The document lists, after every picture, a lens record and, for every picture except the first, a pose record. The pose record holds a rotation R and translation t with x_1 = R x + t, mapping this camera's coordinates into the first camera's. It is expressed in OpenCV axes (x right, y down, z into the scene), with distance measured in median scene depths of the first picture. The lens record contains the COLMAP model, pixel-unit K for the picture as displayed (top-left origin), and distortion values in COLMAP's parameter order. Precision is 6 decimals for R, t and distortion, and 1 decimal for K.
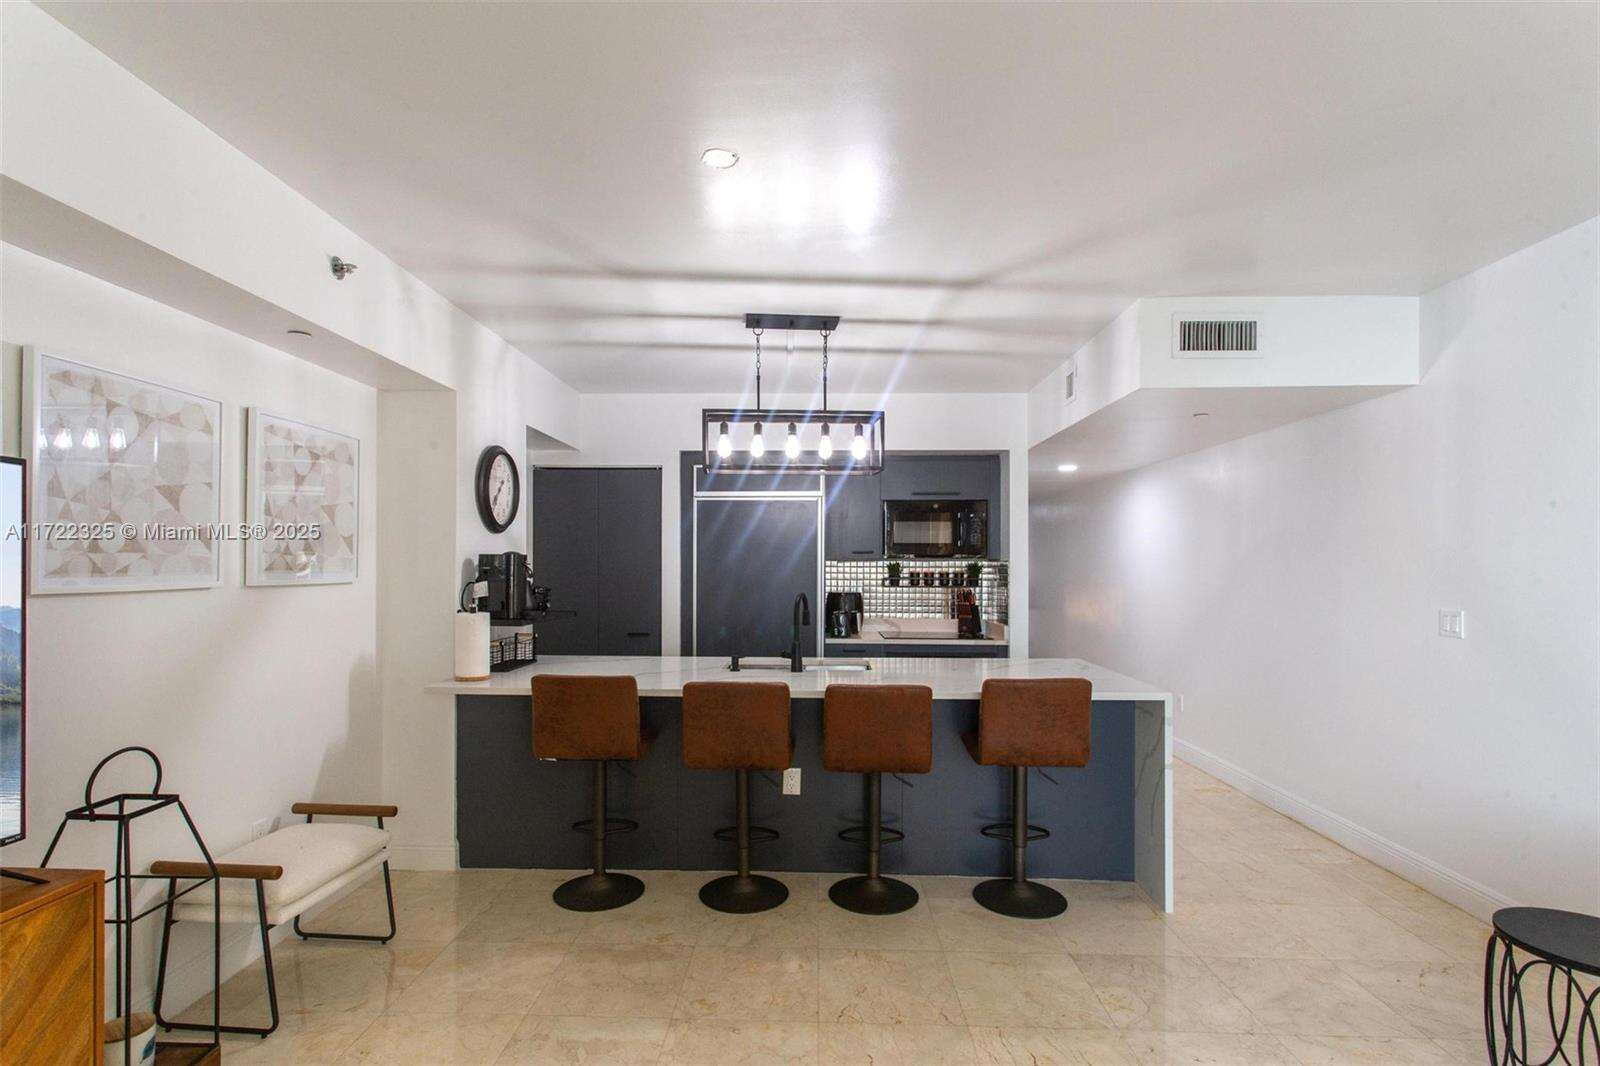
lens RADIAL K [[774.4, 0, 804.7], [0, 774.4, 543.1], [0, 0, 1]] dist [0.008543, 0.000648]
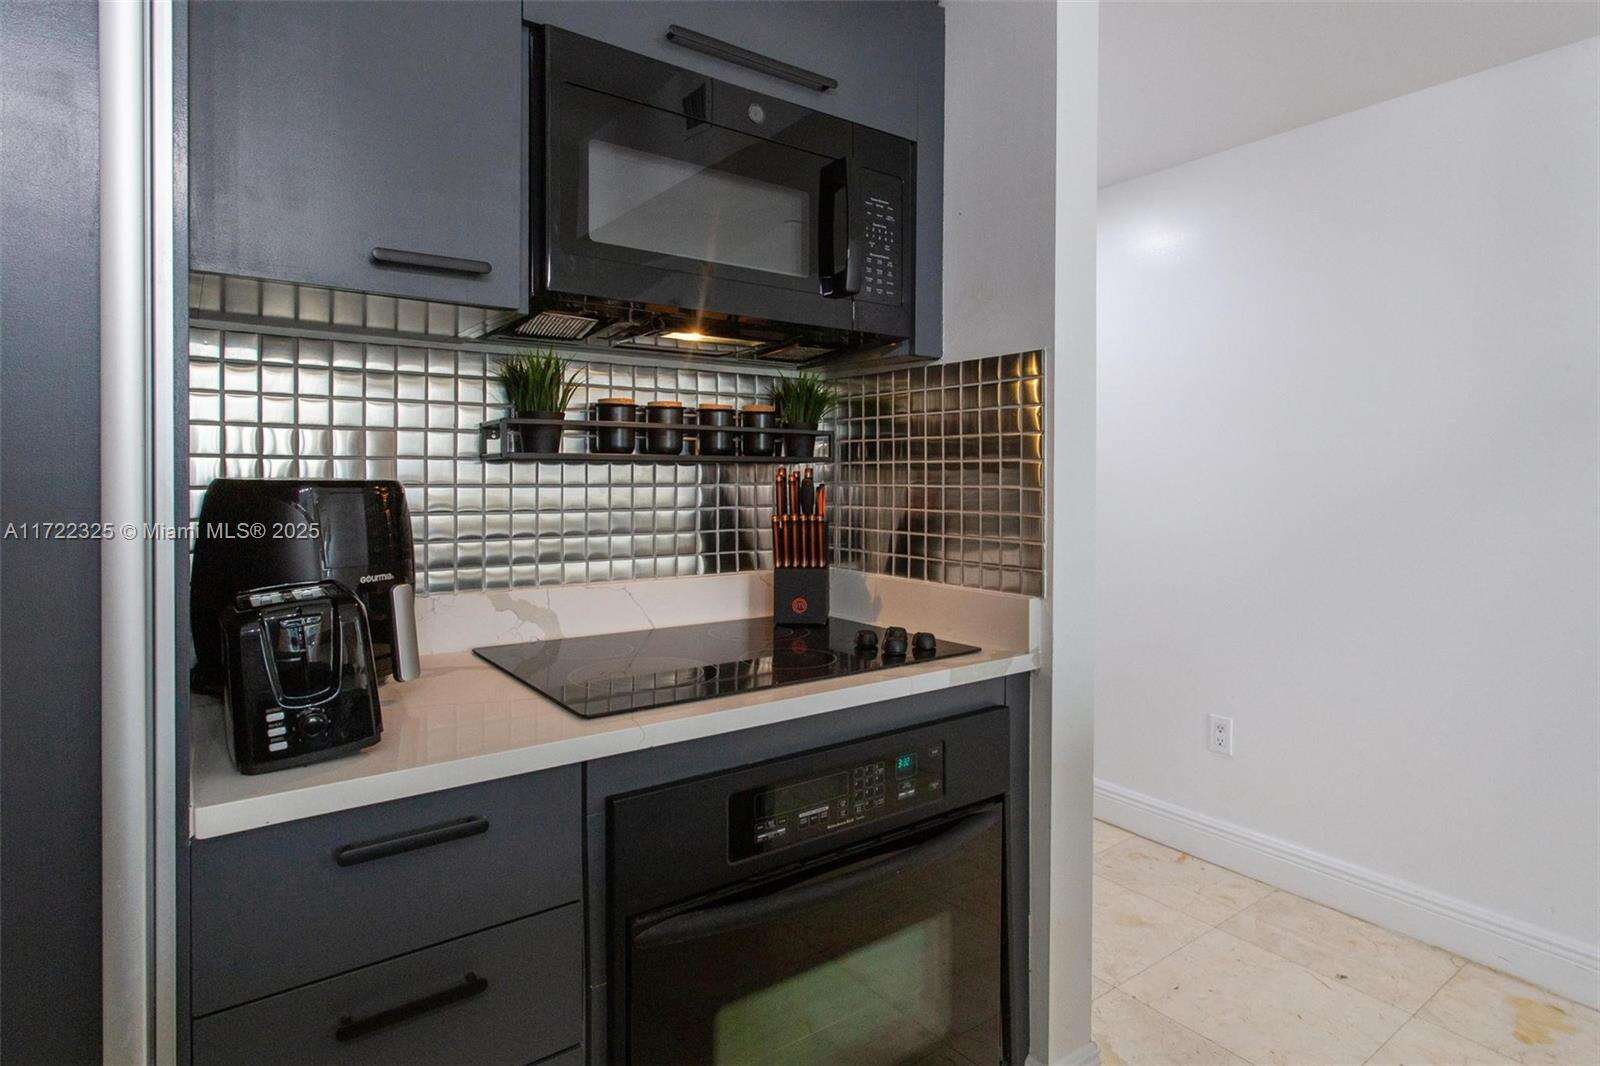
lens RADIAL K [[774.4, 0, 749.6], [0, 774.4, 476.9], [0, 0, 1]] dist [0.008543, 0.000648]
pose [[0.796027, -0.004953, 0.605241, 0.020710], [-0.012976, 0.999597, 0.025247, 0.054263], [-0.605122, -0.027951, 0.795642, 0.758043]]
